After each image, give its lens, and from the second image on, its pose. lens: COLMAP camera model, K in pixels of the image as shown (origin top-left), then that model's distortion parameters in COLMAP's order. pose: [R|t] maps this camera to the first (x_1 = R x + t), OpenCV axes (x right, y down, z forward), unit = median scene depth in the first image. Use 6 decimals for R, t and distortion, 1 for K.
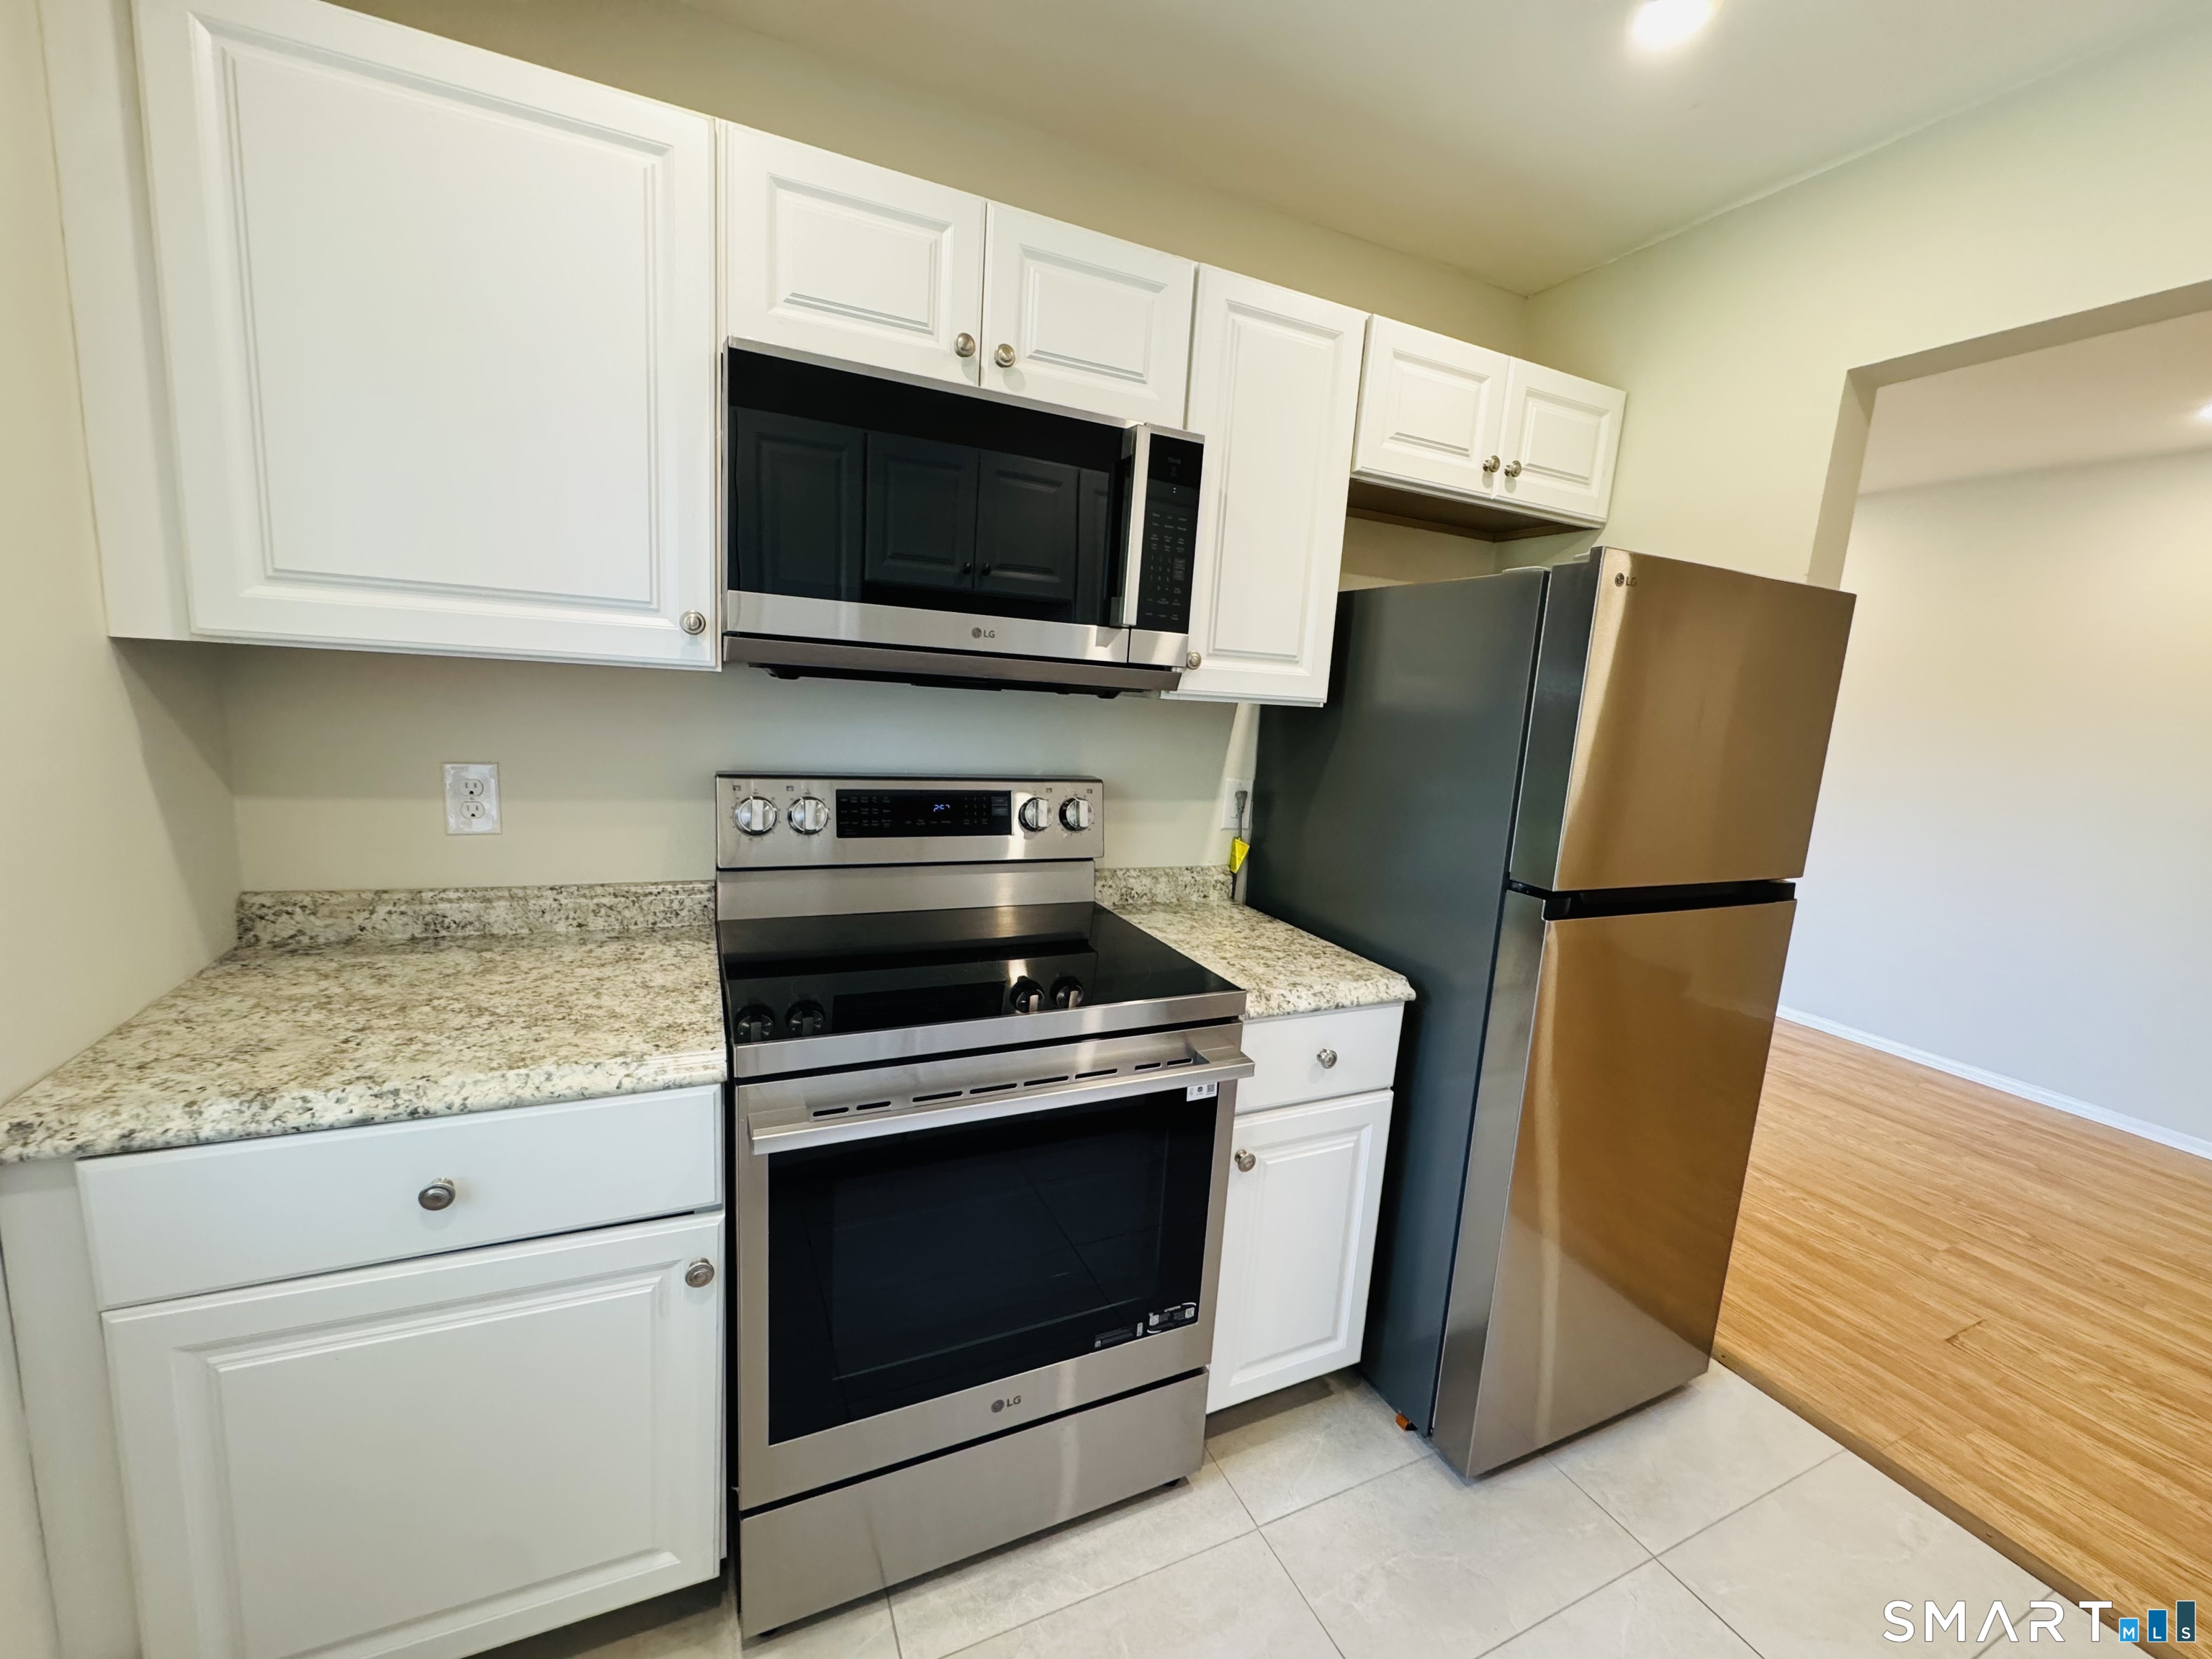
lens RADIAL K [[884.7, 0, 1106.0], [0, 884.7, 829.5], [0, 0, 1]] dist [-0.002492, 0.000121]
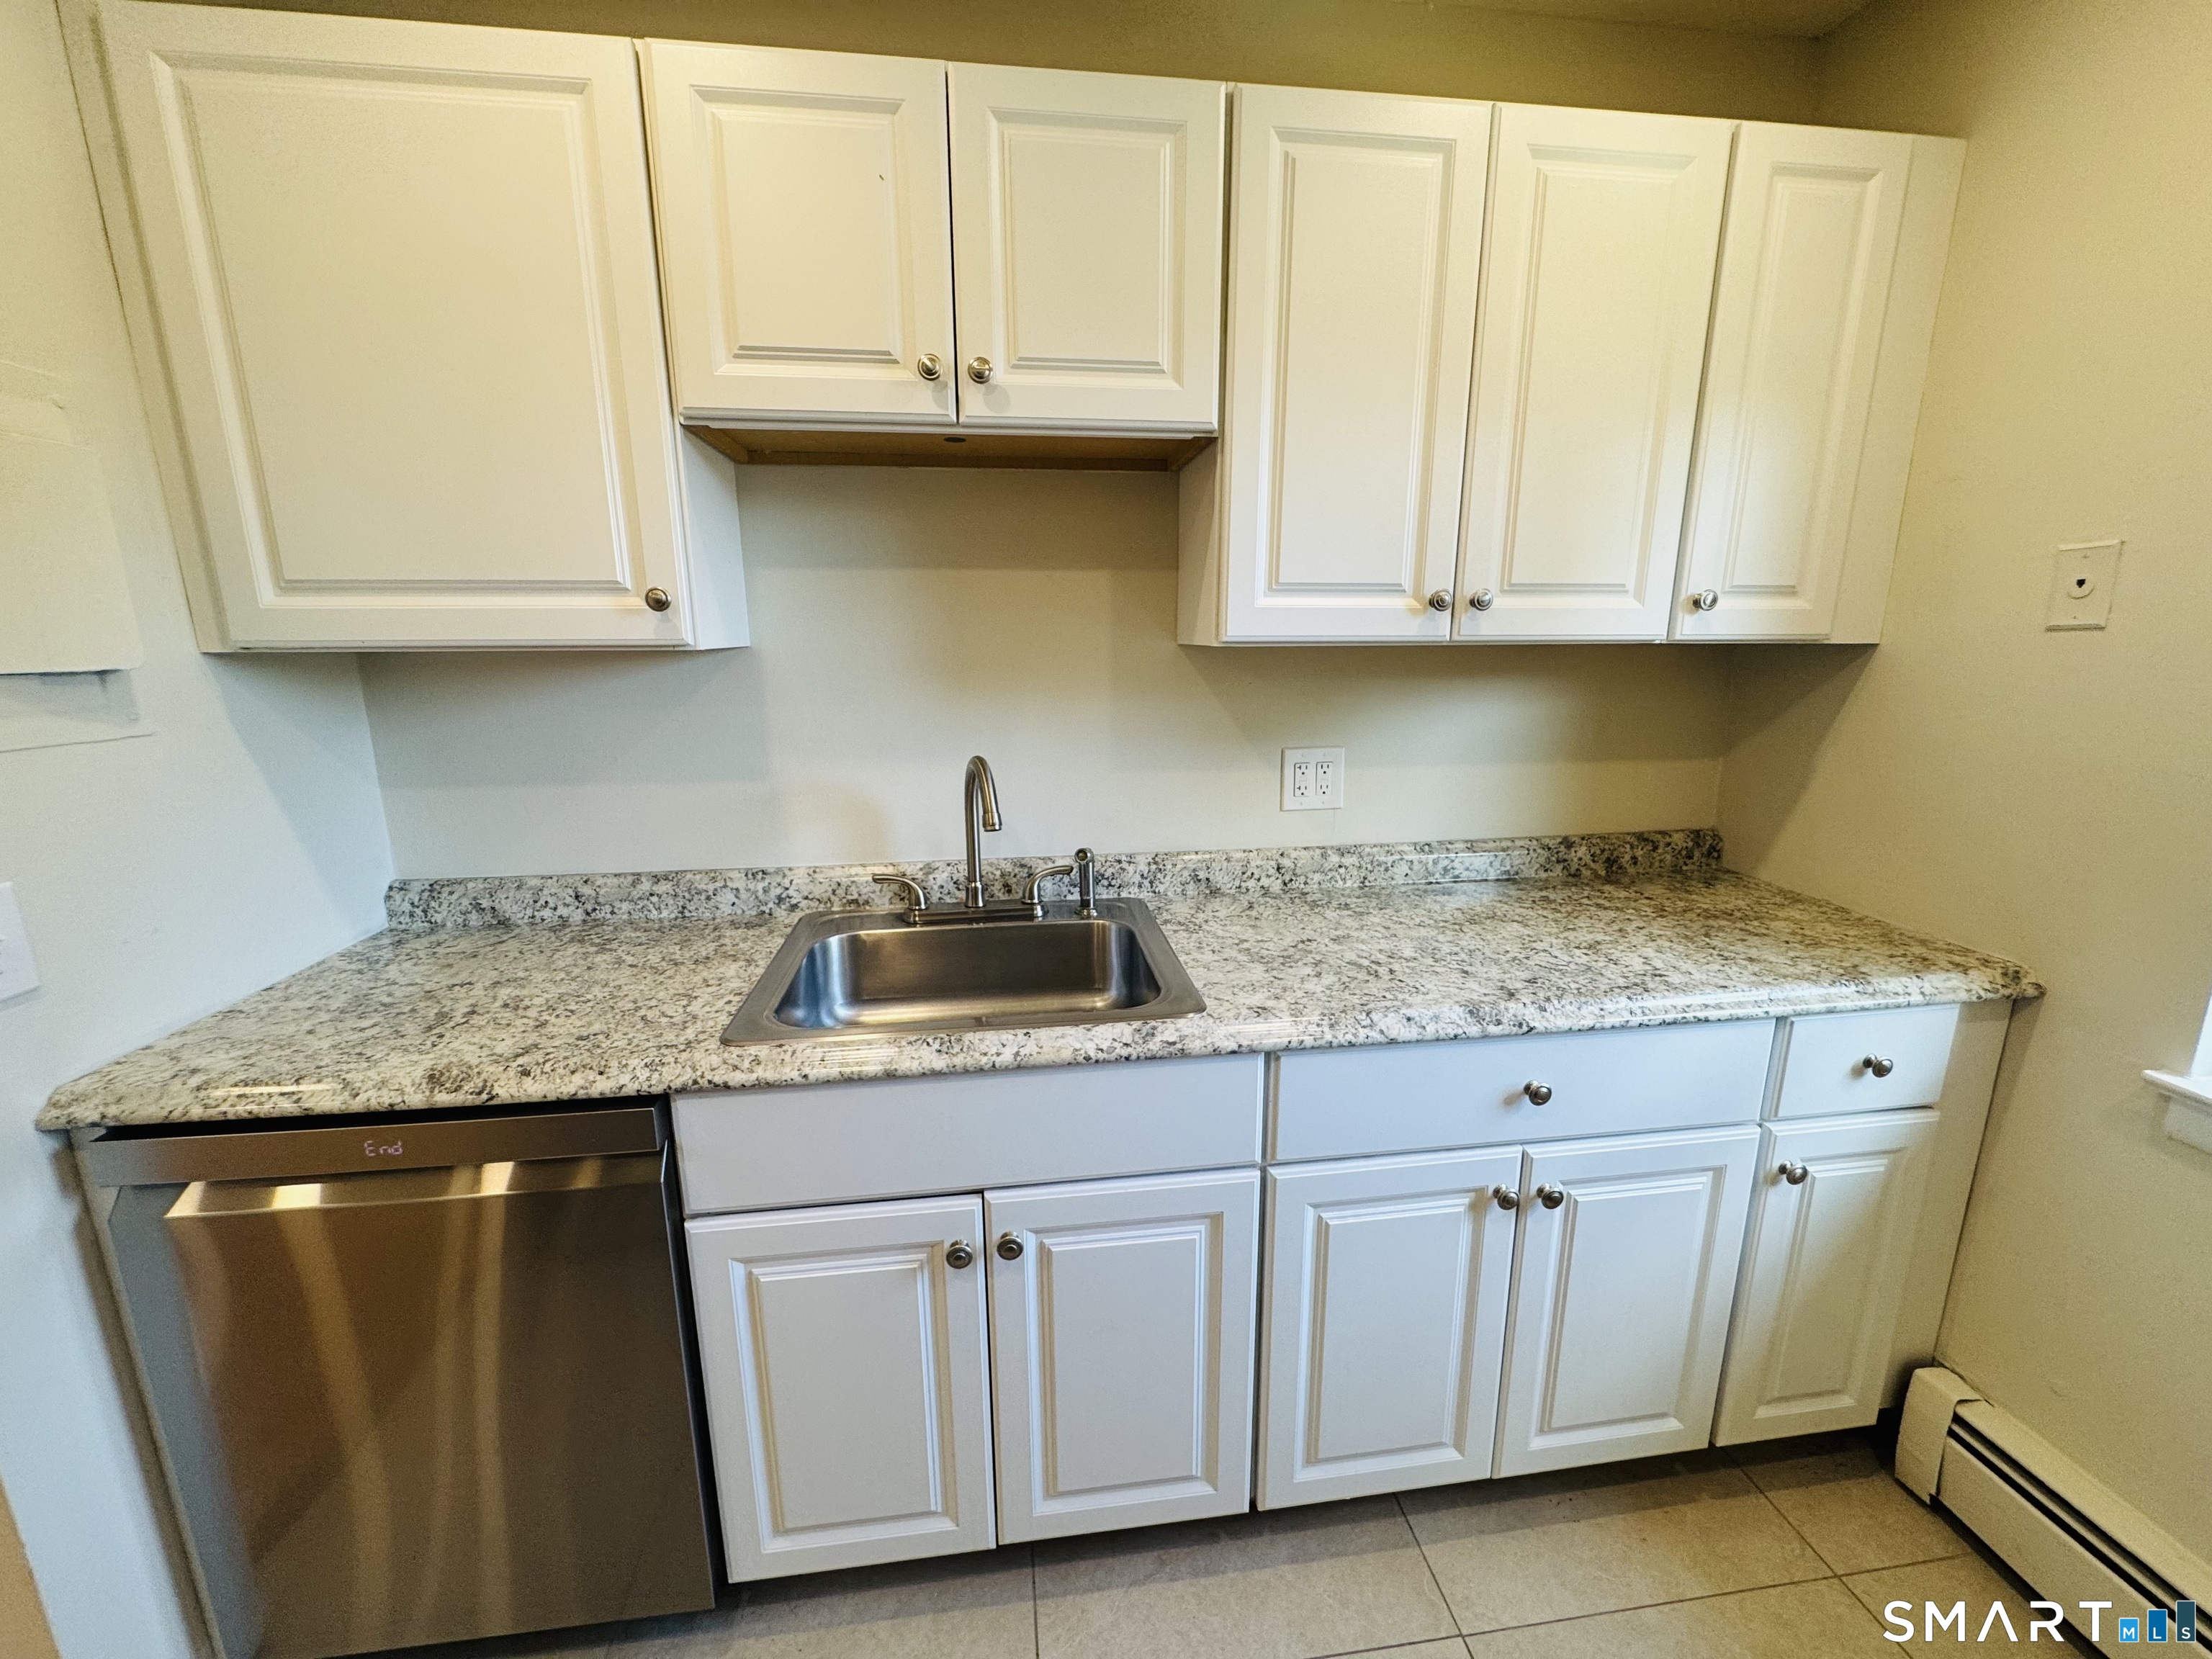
lens RADIAL K [[965.5, 0, 1115.2], [0, 965.5, 854.7], [0, 0, 1]] dist [0.001335, -0.000033]
pose [[0.956495, -0.002568, -0.291739, 0.229312], [0.017446, 0.998675, 0.048411, -0.005836], [0.291228, -0.051394, 0.955272, 0.110345]]
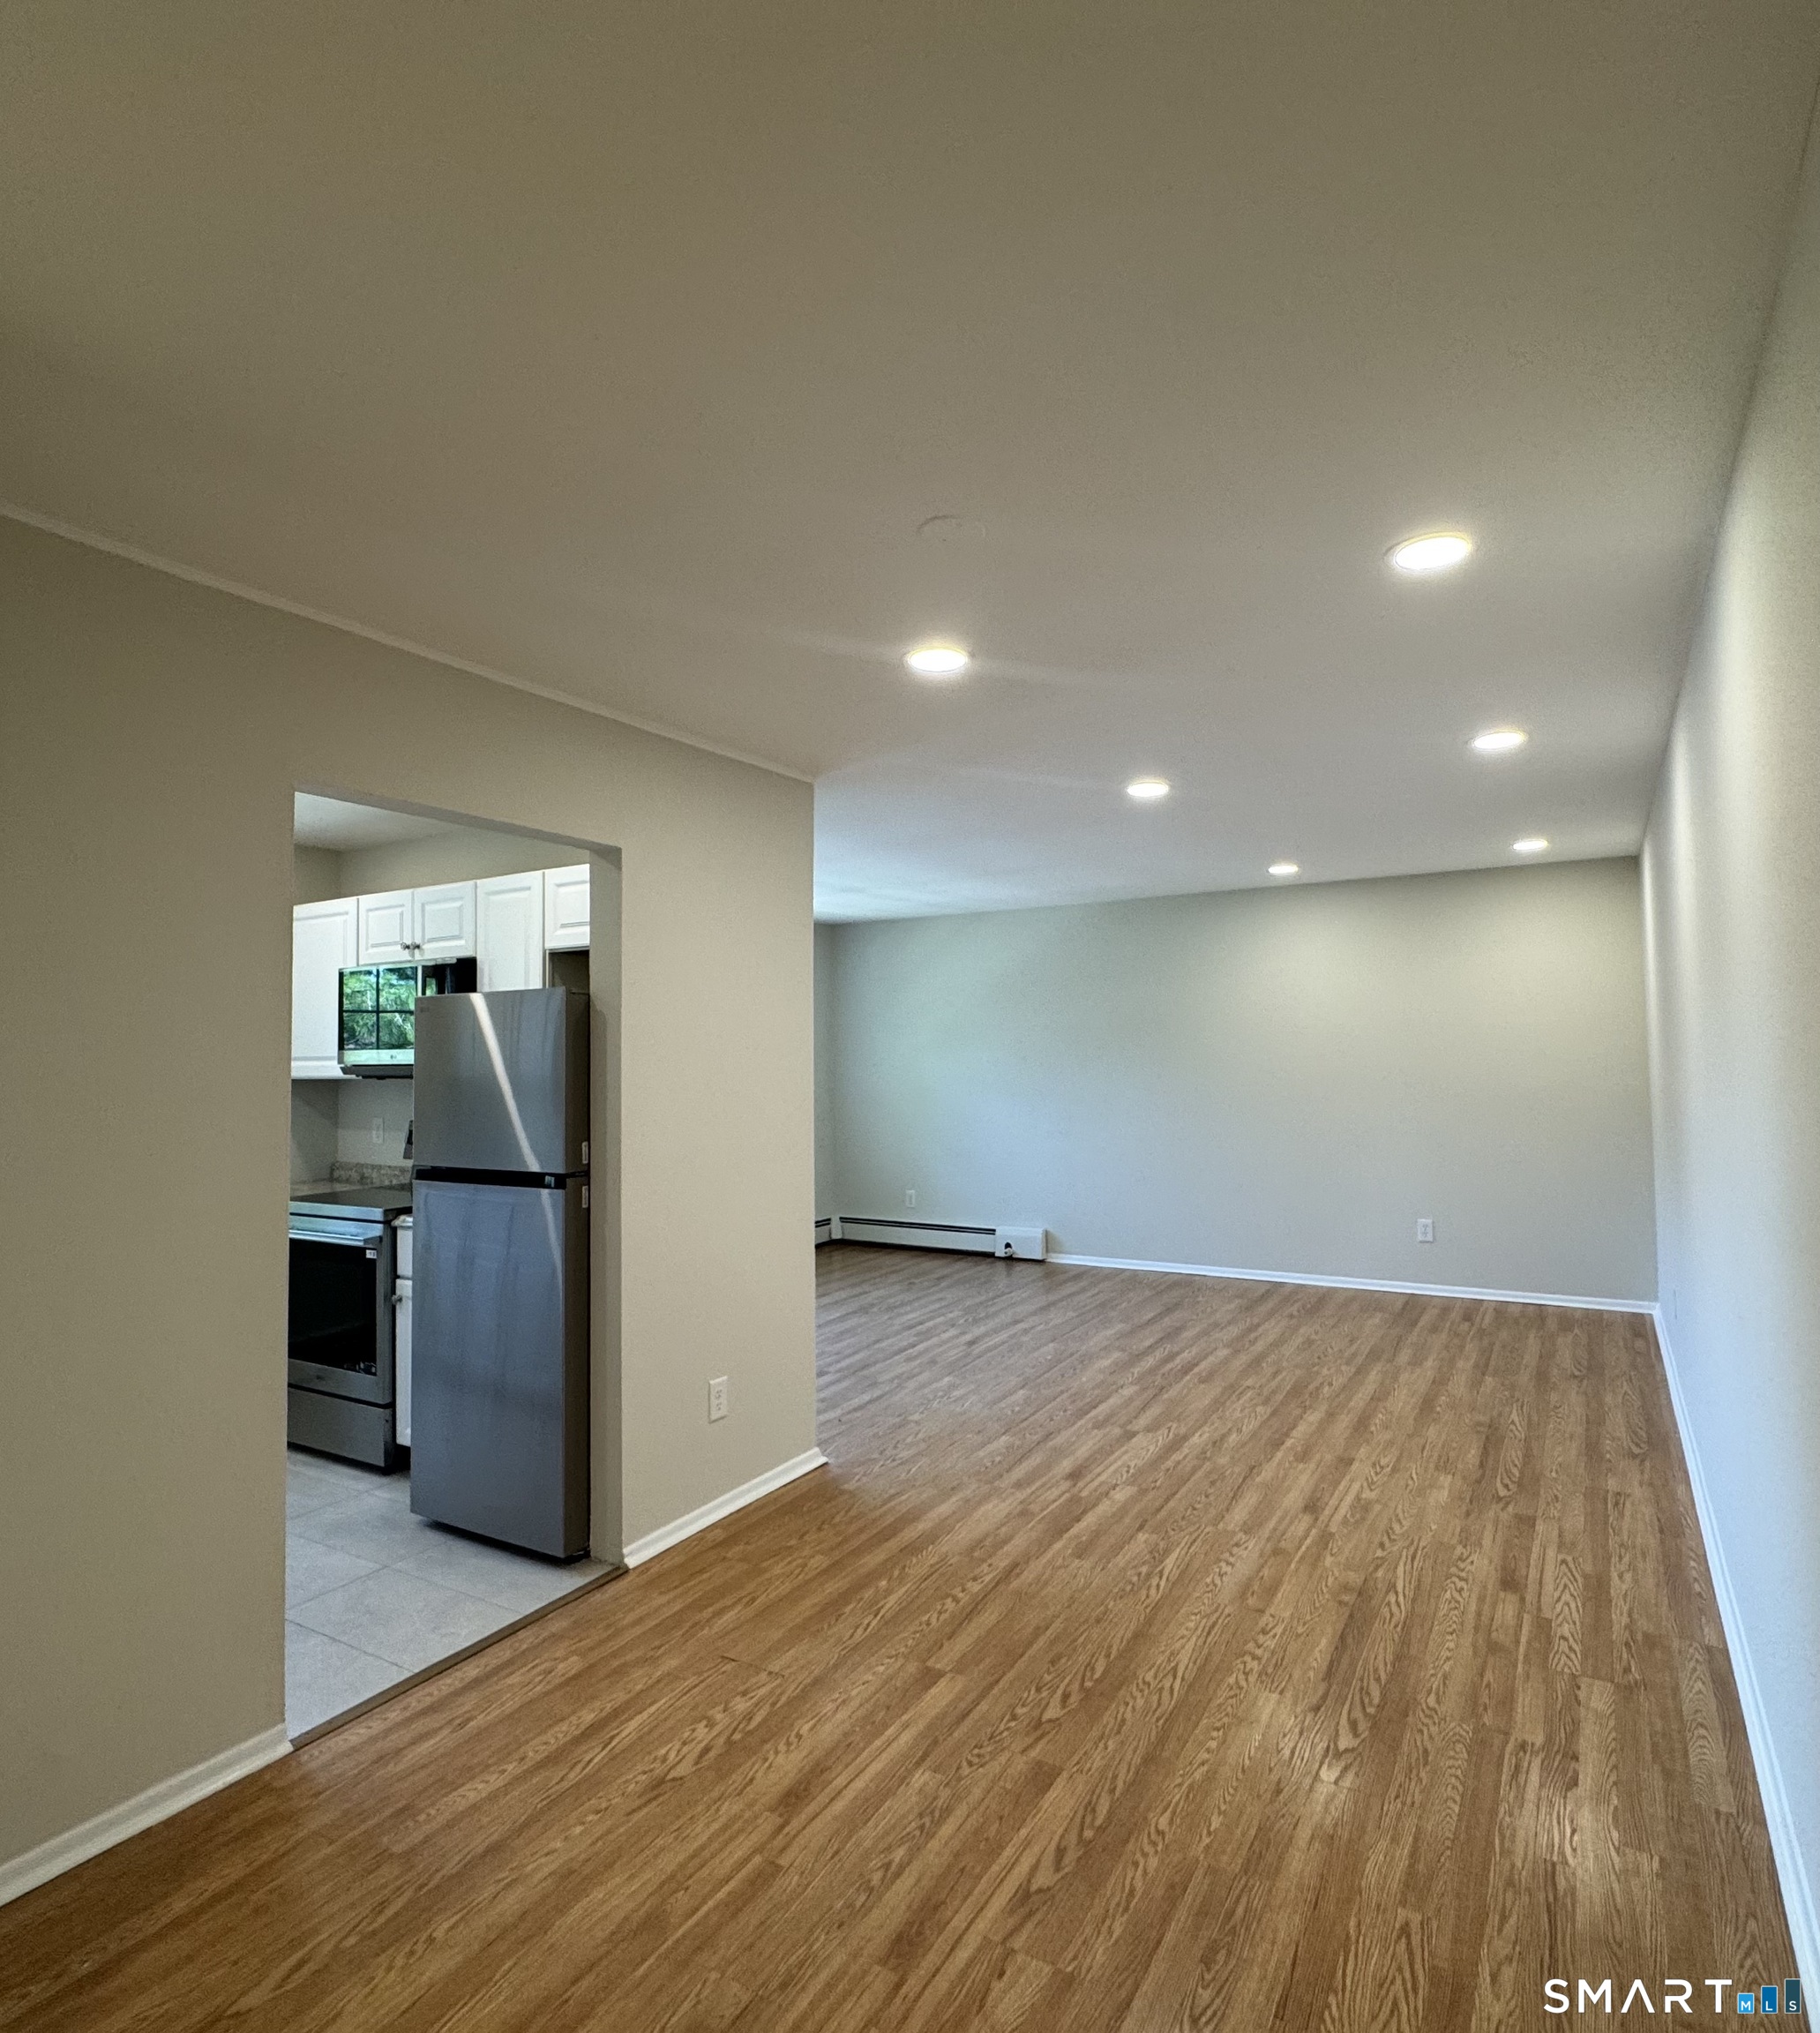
lens RADIAL K [[1085.3, 0, 961.8], [0, 1085.3, 1008.1], [0, 0, 1]] dist [0.004484, 0.000682]
pose [[0.575587, -0.112935, -0.809905, 2.640109], [-0.073421, 0.979280, -0.188732, 0.080611], [0.814438, 0.168096, 0.555369, 0.487531]]
